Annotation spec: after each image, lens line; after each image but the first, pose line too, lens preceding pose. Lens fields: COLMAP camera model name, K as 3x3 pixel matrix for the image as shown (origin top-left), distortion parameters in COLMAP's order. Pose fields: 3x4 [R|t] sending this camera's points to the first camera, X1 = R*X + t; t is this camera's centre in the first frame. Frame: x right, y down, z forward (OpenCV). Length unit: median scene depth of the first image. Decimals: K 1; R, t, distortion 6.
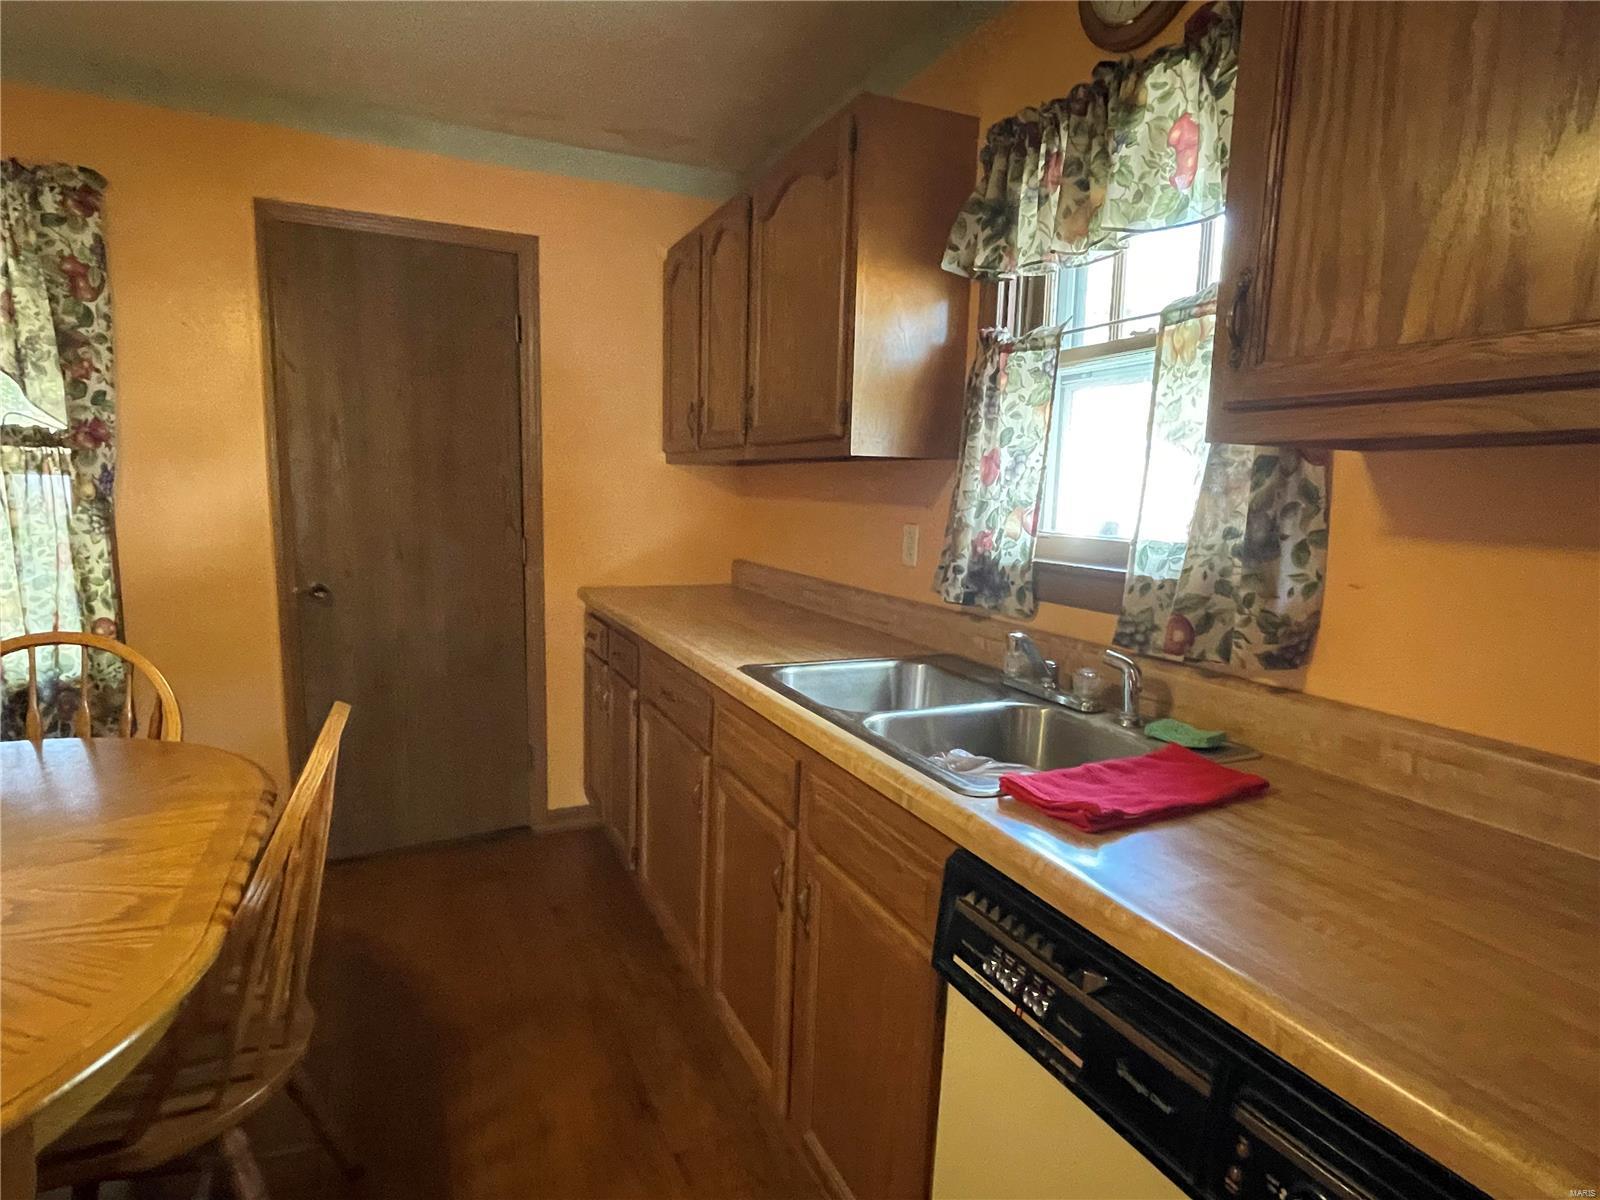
lens RADIAL K [[864.2, 0, 776.7], [0, 864.2, 615.4], [0, 0, 1]] dist [-0.000836, 0.001857]
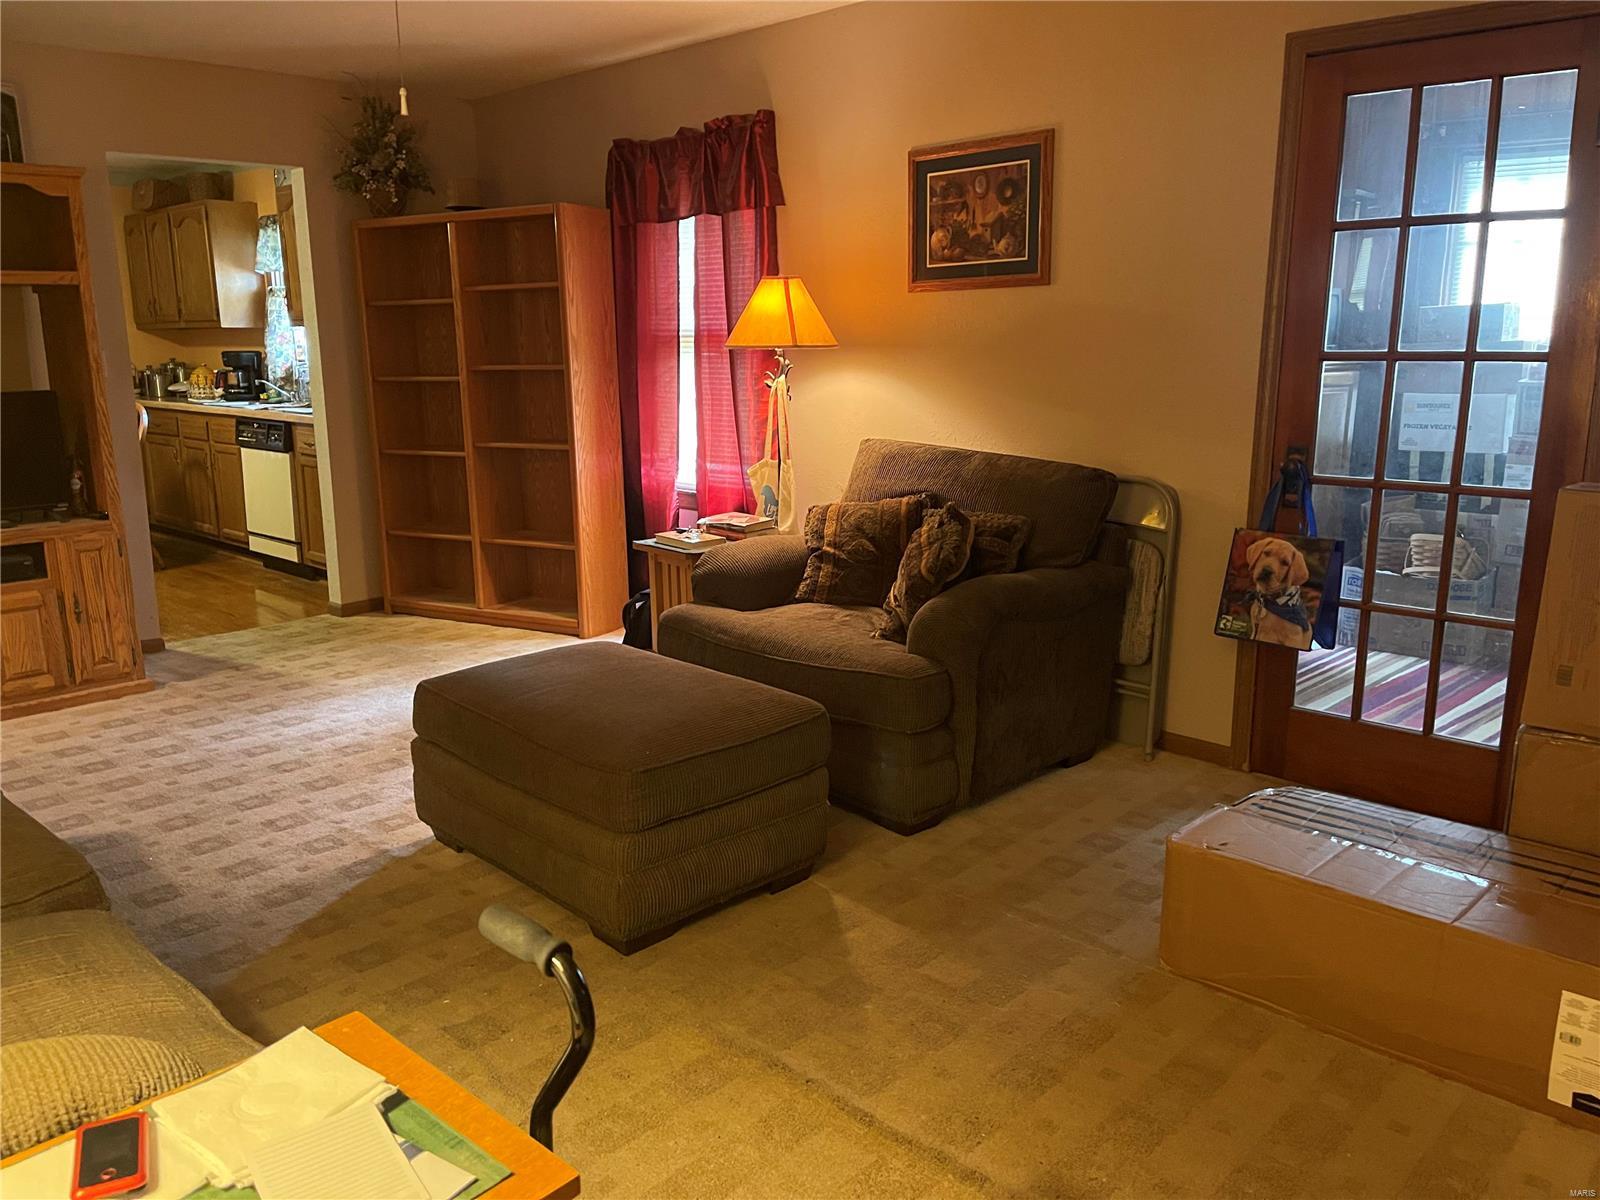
lens RADIAL K [[1211.0, 0, 803.5], [0, 1211.0, 612.5], [0, 0, 1]] dist [0.072186, -0.100092]
pose [[0.921885, -0.114897, 0.370037, 0.249215], [0.087709, 0.992114, 0.089541, 0.535676], [-0.377407, -0.050091, 0.924692, -3.399881]]
